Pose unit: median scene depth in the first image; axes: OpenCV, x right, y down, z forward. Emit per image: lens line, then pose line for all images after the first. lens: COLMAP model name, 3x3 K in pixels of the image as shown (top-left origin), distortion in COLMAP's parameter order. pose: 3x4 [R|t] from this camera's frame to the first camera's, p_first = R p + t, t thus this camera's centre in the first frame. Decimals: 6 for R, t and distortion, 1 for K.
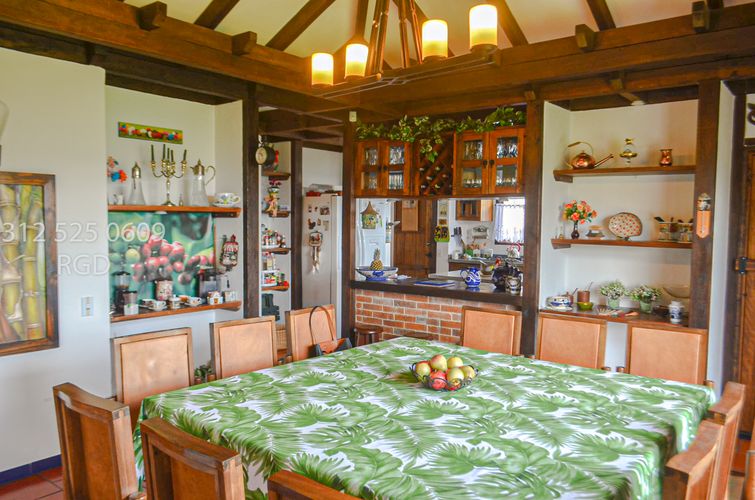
lens RADIAL K [[581.5, 0, 383.6], [0, 581.5, 250.0], [0, 0, 1]] dist [0.001245, -0.003880]
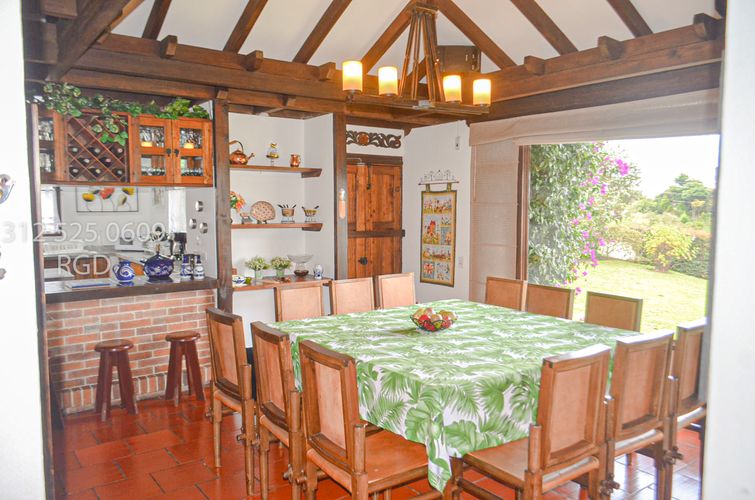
lens RADIAL K [[581.5, 0, 385.3], [0, 581.5, 256.0], [0, 0, 1]] dist [0.001245, -0.003880]
pose [[0.262147, -0.098077, 0.960031, -0.710129], [0.053521, 0.994769, 0.087012, -0.040933], [-0.963543, 0.028572, 0.266025, 0.402456]]
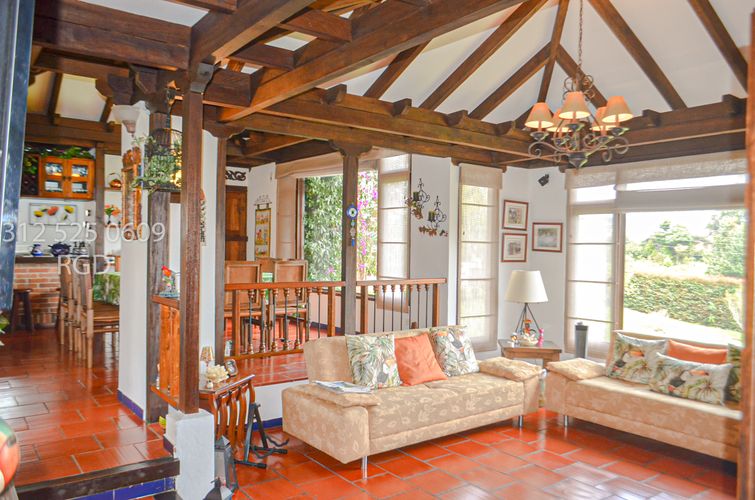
lens RADIAL K [[581.5, 0, 377.4], [0, 581.5, 249.2], [0, 0, 1]] dist [0.001245, -0.003880]
pose [[0.272183, -0.013725, 0.962148, -1.202841], [0.039034, 0.999233, 0.003212, 0.083159], [-0.961453, 0.036683, 0.272510, -0.298201]]
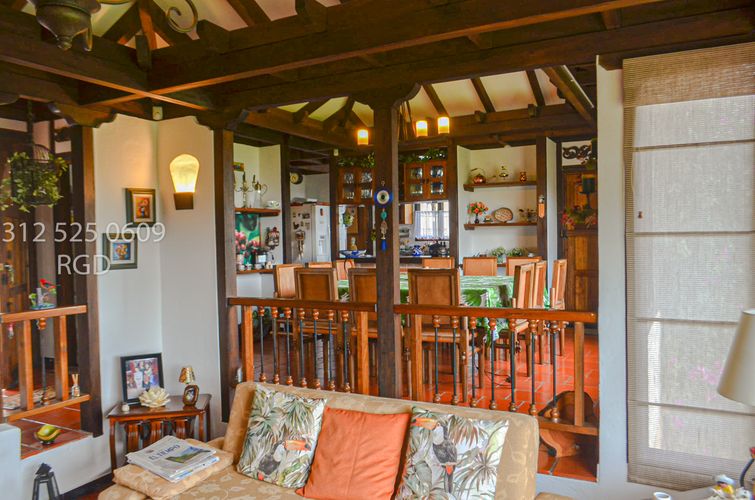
lens RADIAL K [[581.5, 0, 382.4], [0, 581.5, 250.4], [0, 0, 1]] dist [0.001245, -0.003880]
pose [[0.983372, -0.033579, 0.178474, -0.260269], [0.039533, 0.998771, -0.029907, 0.101025], [-0.177250, 0.036466, 0.983490, -0.652737]]
